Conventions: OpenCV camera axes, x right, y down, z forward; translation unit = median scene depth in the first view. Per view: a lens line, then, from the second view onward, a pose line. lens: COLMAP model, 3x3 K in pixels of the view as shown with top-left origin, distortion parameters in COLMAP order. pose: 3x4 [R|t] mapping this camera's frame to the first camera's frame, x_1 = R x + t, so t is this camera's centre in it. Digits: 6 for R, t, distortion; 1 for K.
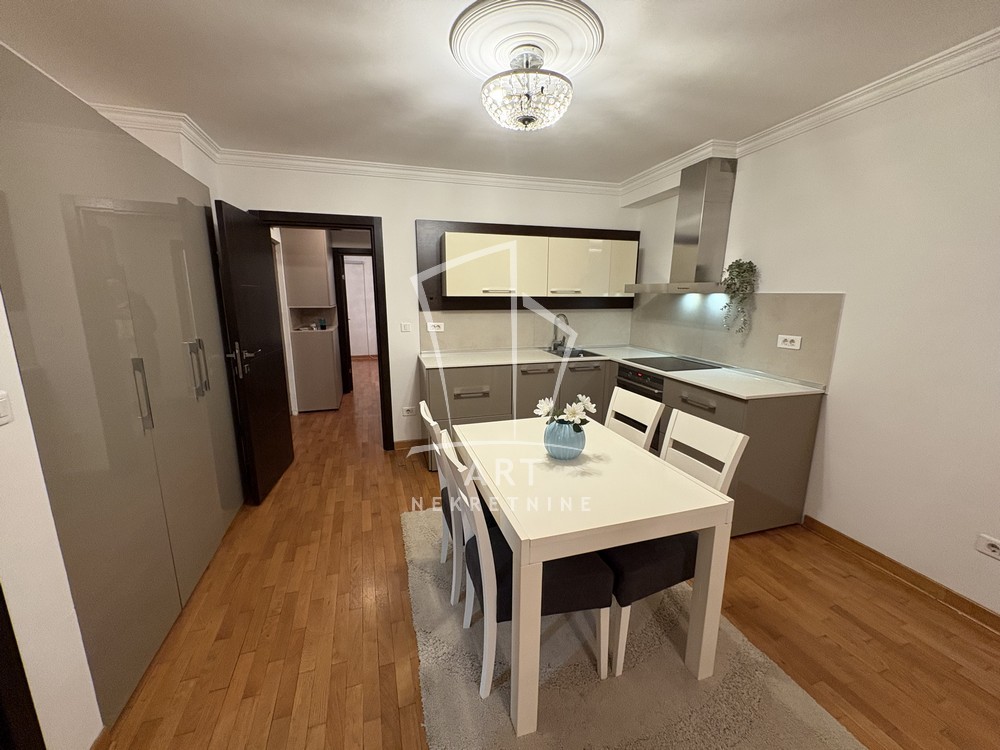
lens RADIAL K [[400.2, 0, 499.1], [0, 400.2, 374.4], [0, 0, 1]] dist [0.001252, -0.000409]
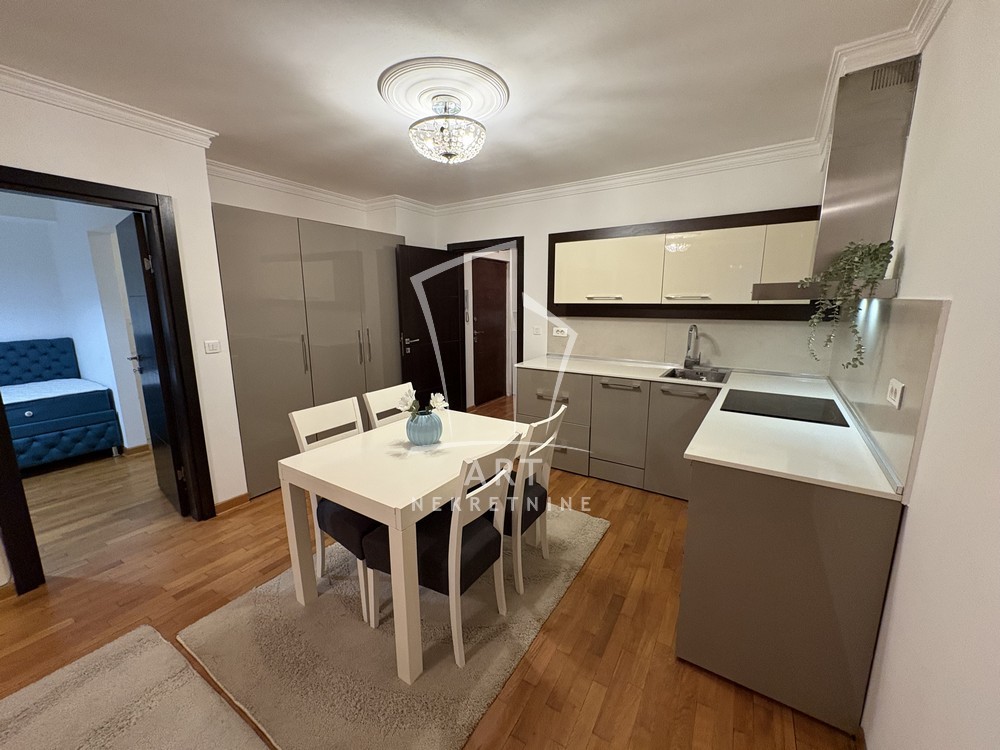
lens RADIAL K [[400.2, 0, 499.6], [0, 400.2, 373.2], [0, 0, 1]] dist [0.001252, -0.000409]
pose [[0.640705, 0.132964, -0.756186, 0.613715], [-0.143816, 0.988242, 0.051915, -0.046337], [0.754198, 0.075490, 0.652294, 0.212352]]
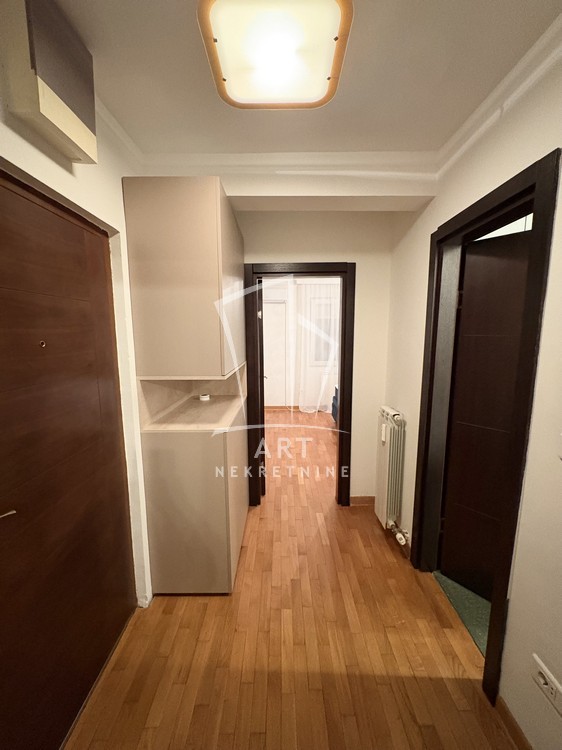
lens RADIAL K [[300.1, 0, 284.3], [0, 300.1, 376.2], [0, 0, 1]] dist [0.001252, -0.000409]
pose [[0.954385, 0.032759, -0.296776, -0.378419], [-0.049853, 0.997494, -0.050213, -0.226409], [0.294387, 0.062718, 0.953626, 1.018542]]
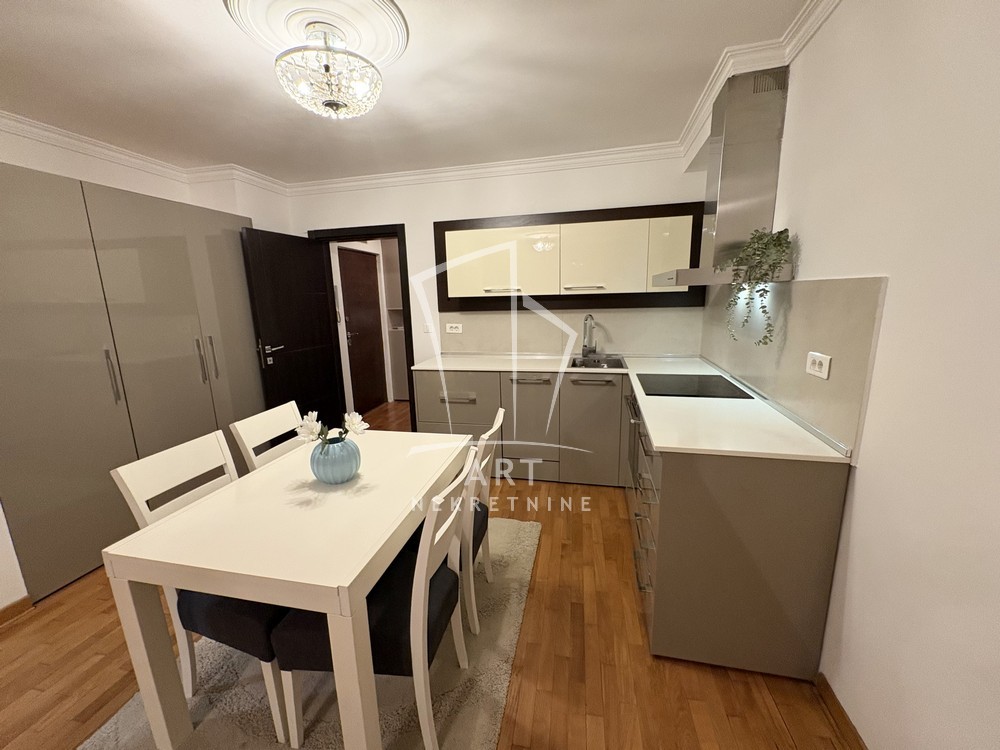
lens RADIAL K [[400.2, 0, 500.1], [0, 400.2, 374.0], [0, 0, 1]] dist [0.001252, -0.000409]
pose [[0.868121, 0.069782, -0.491422, 0.478221], [-0.067777, 0.997460, 0.021908, -0.038577], [0.491703, 0.014289, 0.870646, 0.215591]]
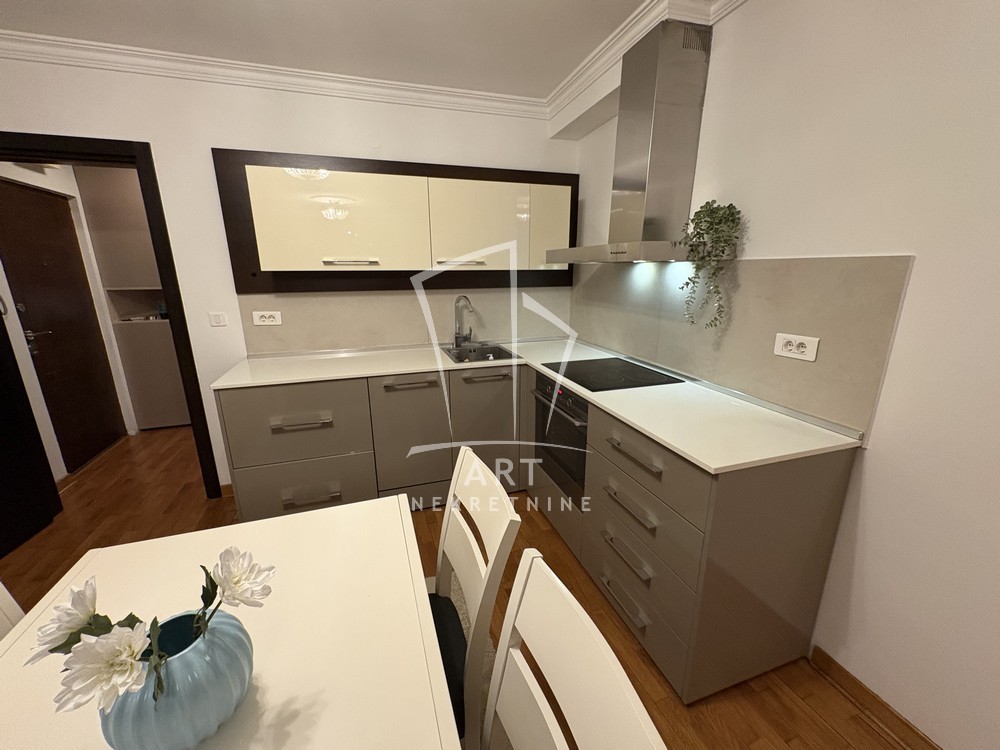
lens RADIAL K [[400.2, 0, 499.1], [0, 400.2, 373.8], [0, 0, 1]] dist [0.001252, -0.000409]
pose [[0.999529, -0.016742, 0.025703, 0.230093], [0.015297, 0.998344, 0.055455, -0.062667], [-0.026589, -0.055036, 0.998130, 0.351194]]
